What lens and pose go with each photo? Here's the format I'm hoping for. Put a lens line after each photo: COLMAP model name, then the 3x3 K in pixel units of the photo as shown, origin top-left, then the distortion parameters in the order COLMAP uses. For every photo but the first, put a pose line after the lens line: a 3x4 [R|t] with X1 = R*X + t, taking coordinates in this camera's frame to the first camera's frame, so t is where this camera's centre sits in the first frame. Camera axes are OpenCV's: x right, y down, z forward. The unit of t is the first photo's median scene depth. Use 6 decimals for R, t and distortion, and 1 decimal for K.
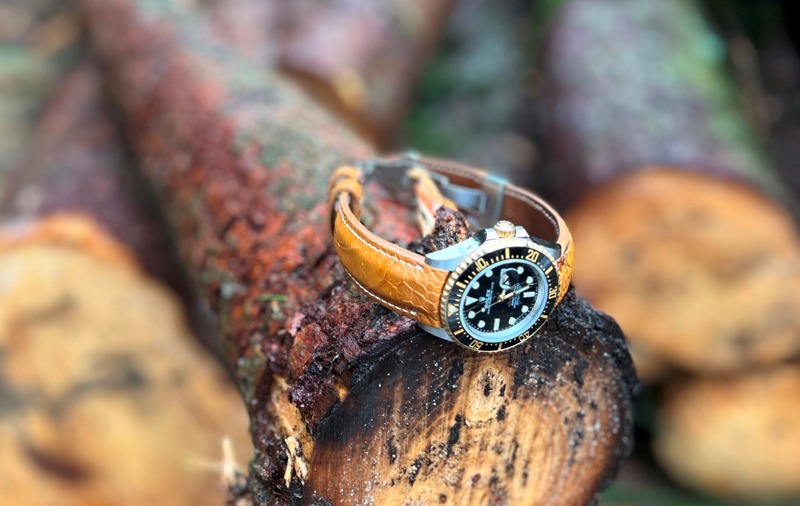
lens RADIAL K [[843.5, 0, 395.3], [0, 843.5, 247.3], [0, 0, 1]] dist [0.009587, 0.000000]
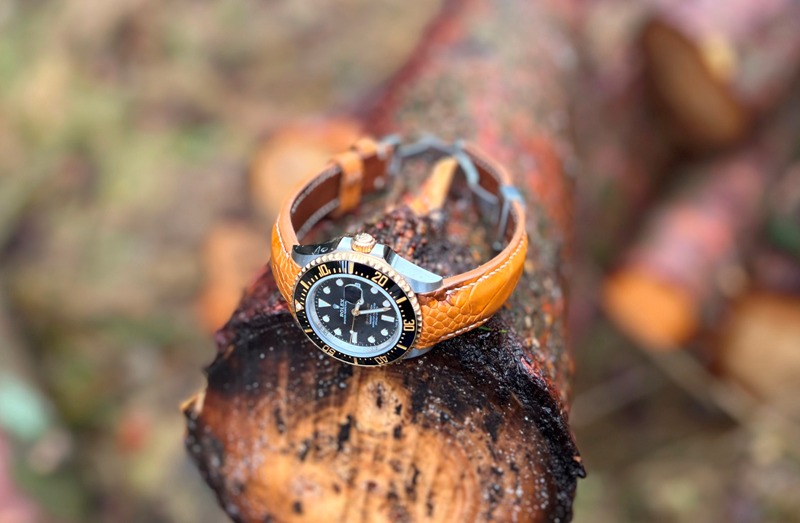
lens RADIAL K [[867.3, 0, 400.1], [0, 867.3, 262.3], [0, 0, 1]] dist [0.031762, 0.000000]
pose [[0.824215, 0.300590, -0.479912, 0.539089], [-0.254455, 0.953701, 0.160337, -0.141191], [0.505888, -0.010036, 0.862541, 0.166249]]
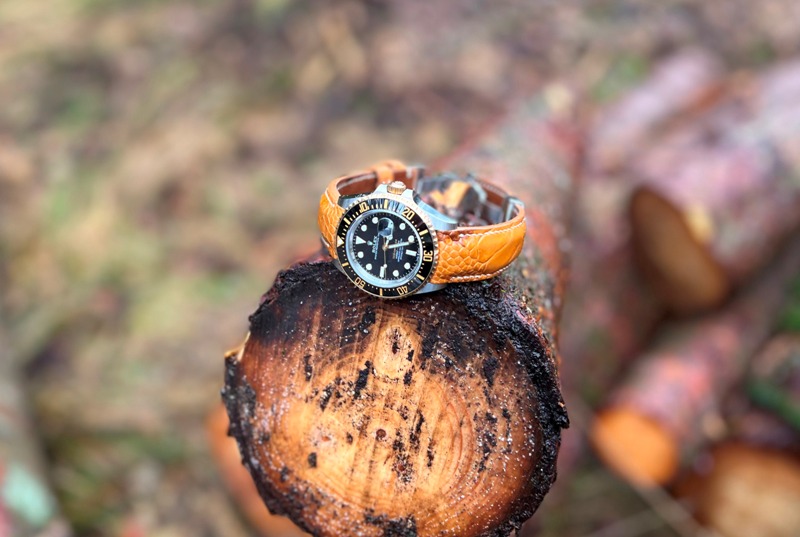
lens RADIAL K [[839.0, 0, 376.9], [0, 839.0, 268.8], [0, 0, 1]] dist [0.065792, 0.000000]
pose [[0.789600, 0.238487, -0.565381, 0.686506], [-0.329289, 0.942161, -0.062460, 0.144773], [0.517784, 0.235492, 0.822462, 0.036297]]
